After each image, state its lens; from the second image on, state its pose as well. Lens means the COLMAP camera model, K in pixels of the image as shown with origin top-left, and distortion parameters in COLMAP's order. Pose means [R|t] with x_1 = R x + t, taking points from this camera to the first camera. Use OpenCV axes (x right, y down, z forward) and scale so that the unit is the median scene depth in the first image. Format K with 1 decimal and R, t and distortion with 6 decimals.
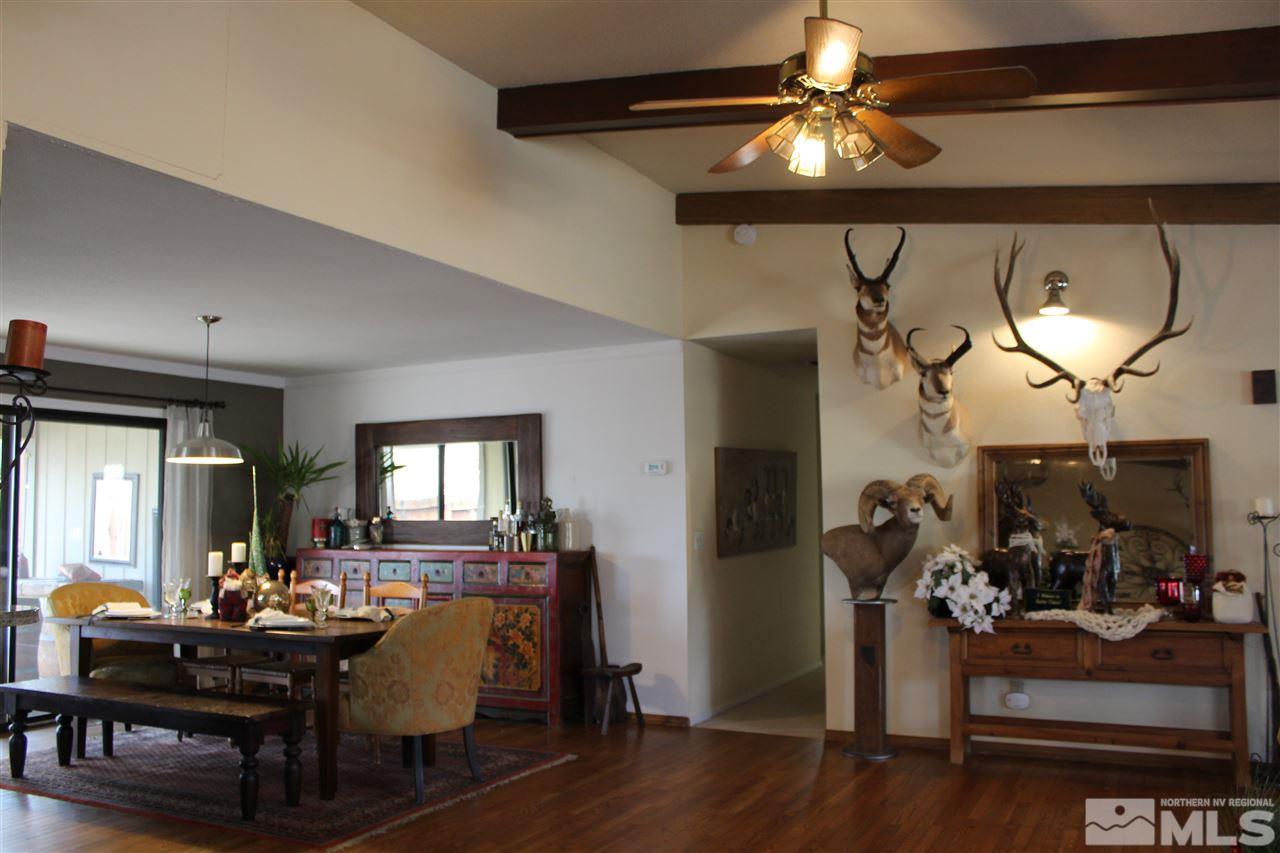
lens RADIAL K [[1043.2, 0, 640.0], [0, 1043.2, 426.5], [0, 0, 1]] dist [-0.088322, 0.010671]
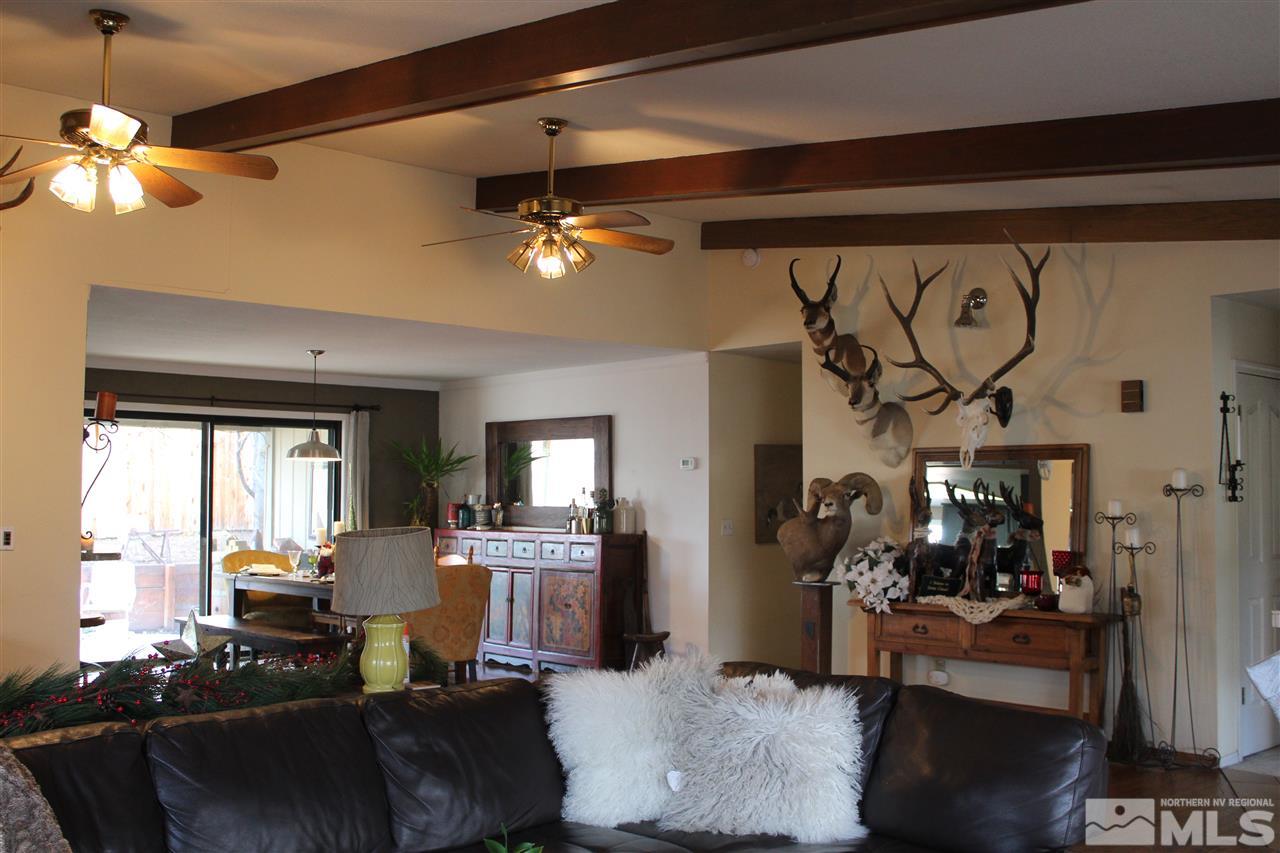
lens RADIAL K [[1272.8, 0, 640.0], [0, 1272.8, 426.5], [0, 0, 1]] dist [0.006655, -0.489526]
pose [[0.937912, -0.004195, -0.346847, 0.480950], [0.013577, 0.999605, 0.024625, -0.038764], [0.346607, -0.027805, 0.937598, -0.351621]]
